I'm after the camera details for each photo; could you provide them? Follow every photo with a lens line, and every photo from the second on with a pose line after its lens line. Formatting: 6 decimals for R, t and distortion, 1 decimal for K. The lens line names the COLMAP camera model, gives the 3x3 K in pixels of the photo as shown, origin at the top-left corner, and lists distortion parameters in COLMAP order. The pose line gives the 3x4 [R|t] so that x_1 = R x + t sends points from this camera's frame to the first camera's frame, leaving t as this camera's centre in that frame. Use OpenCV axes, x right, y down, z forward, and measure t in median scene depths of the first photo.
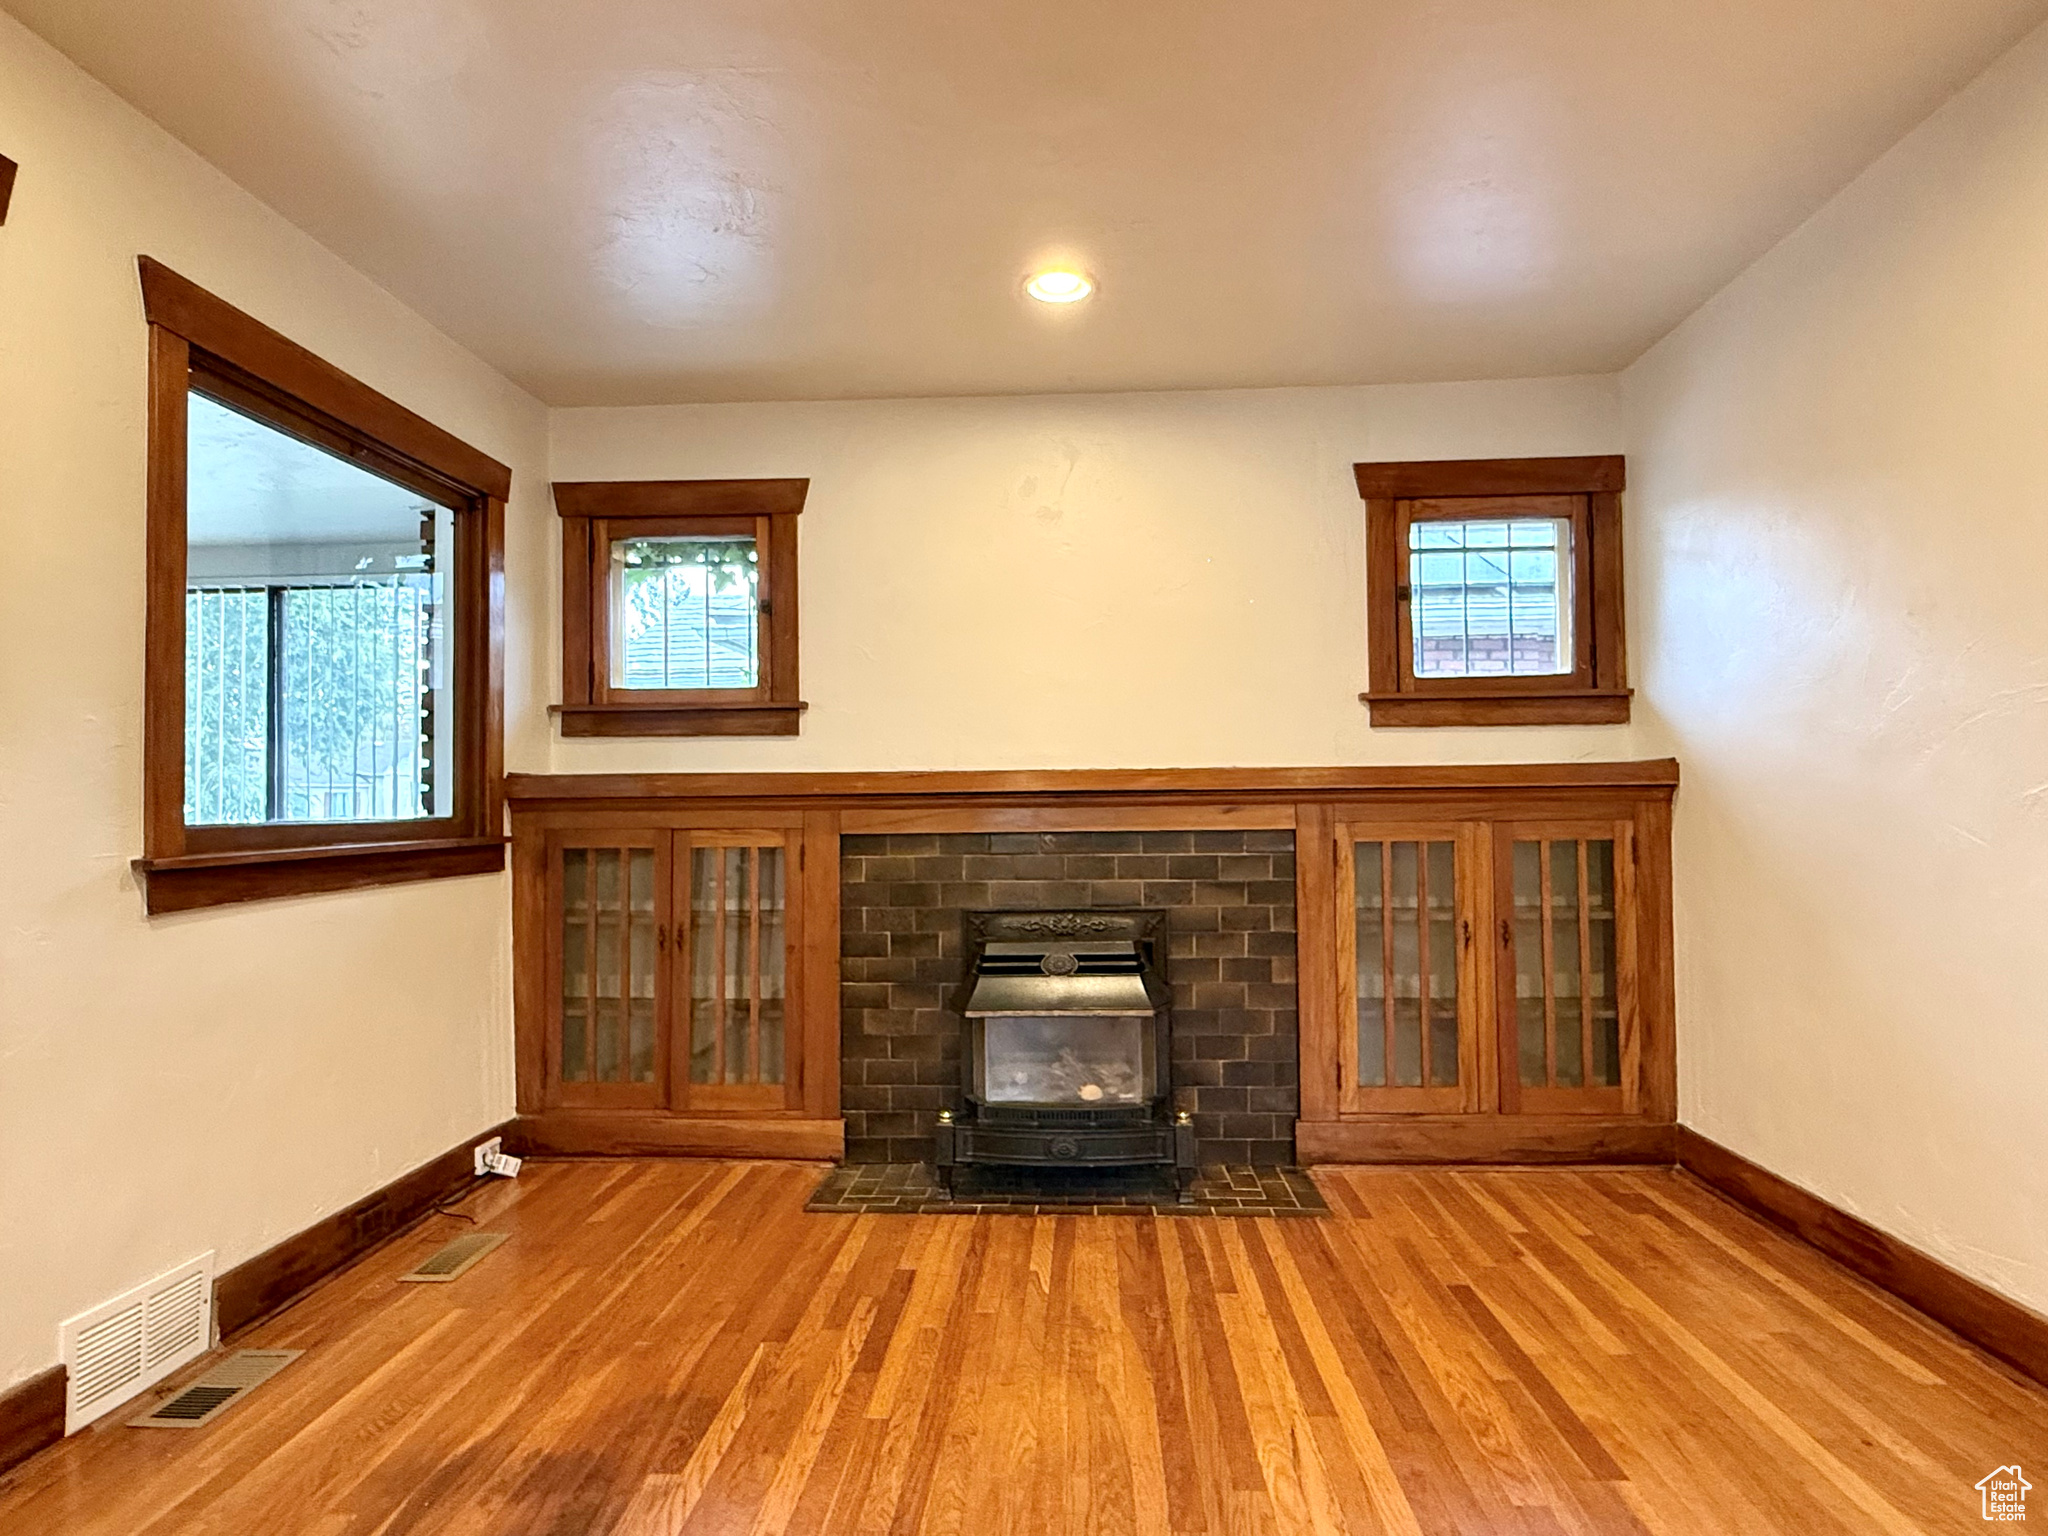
lens RADIAL K [[1164.0, 0, 1022.5], [0, 1164.0, 773.5], [0, 0, 1]] dist [-0.004261, 0.000984]
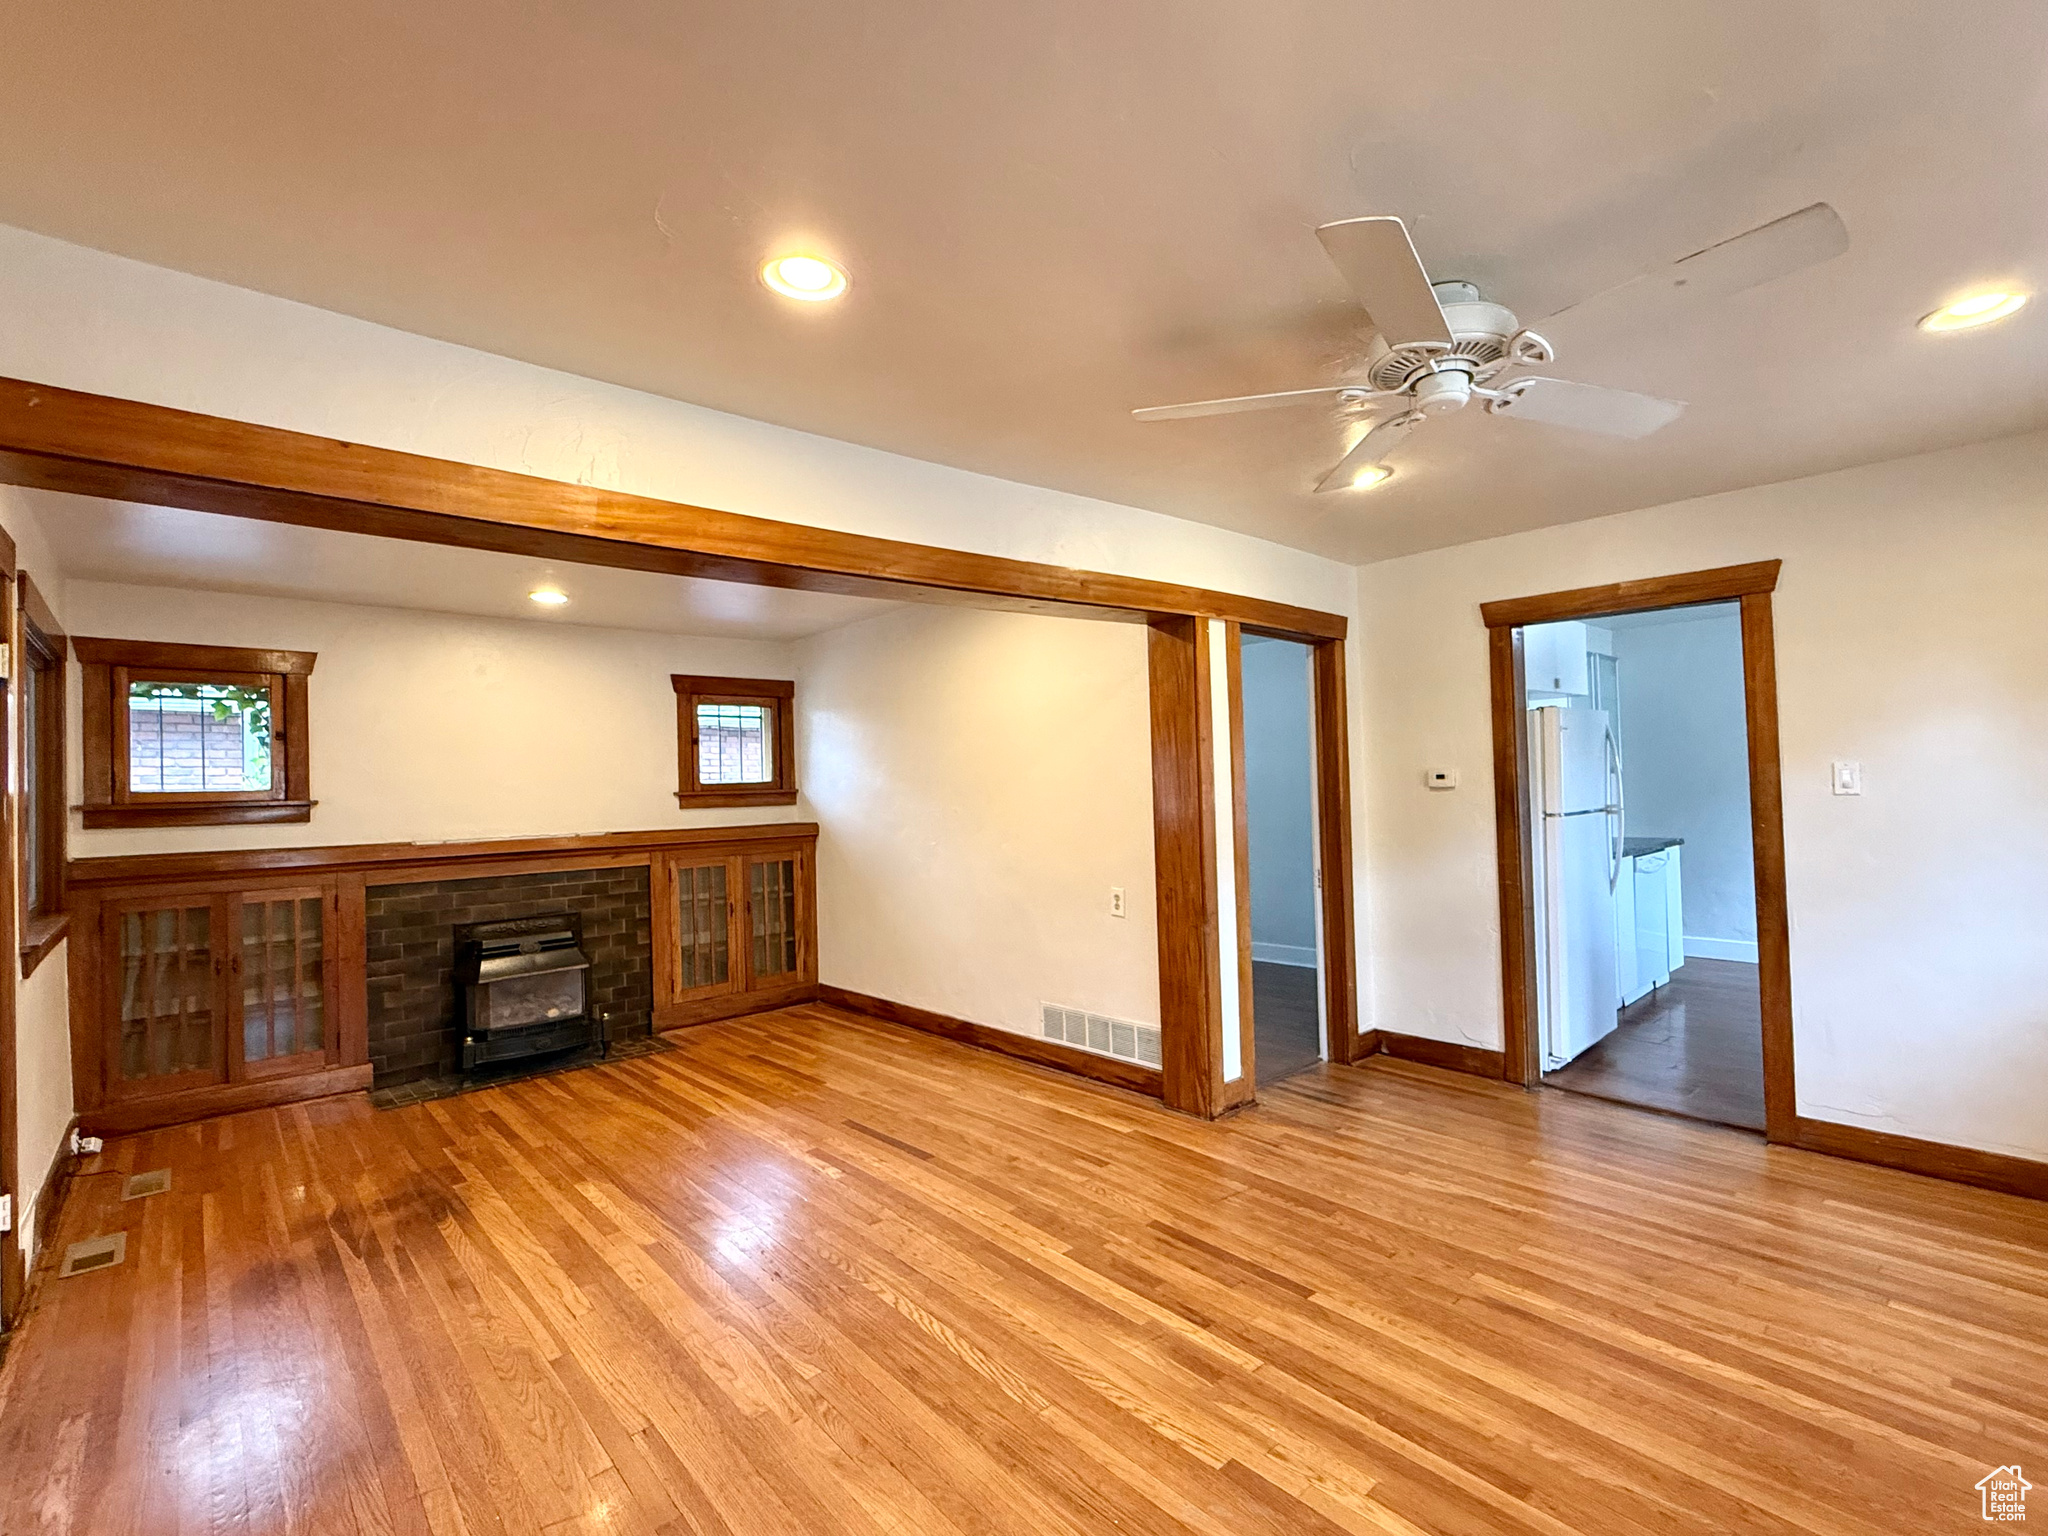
lens RADIAL K [[944.4, 0, 1020.4], [0, 944.4, 772.8], [0, 0, 1]] dist [0.001737, -0.000025]
pose [[0.707523, 0.002472, 0.706686, -0.458138], [0.003433, 0.999970, -0.006935, -0.095745], [-0.706682, 0.007333, 0.707493, -0.584086]]
